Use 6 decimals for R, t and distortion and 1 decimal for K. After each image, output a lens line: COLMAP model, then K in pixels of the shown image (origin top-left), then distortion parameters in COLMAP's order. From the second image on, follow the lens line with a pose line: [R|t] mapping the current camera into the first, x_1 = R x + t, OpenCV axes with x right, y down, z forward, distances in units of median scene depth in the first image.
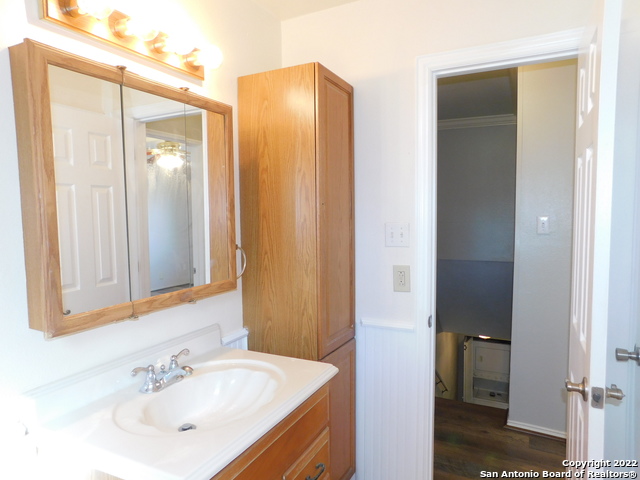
lens RADIAL K [[429.3, 0, 320.0], [0, 429.3, 240.0], [0, 0, 1]] dist [-0.008769, 0.002978]
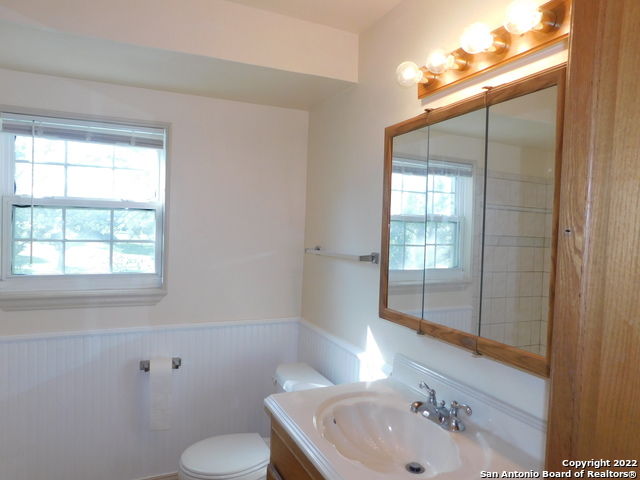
lens RADIAL K [[429.3, 0, 320.0], [0, 429.3, 240.0], [0, 0, 1]] dist [-0.008769, 0.002978]
pose [[-0.643744, 0.010179, -0.765173, 0.525435], [-0.068382, 0.995146, 0.070768, -0.107664], [0.762179, 0.097881, -0.639923, 1.374761]]
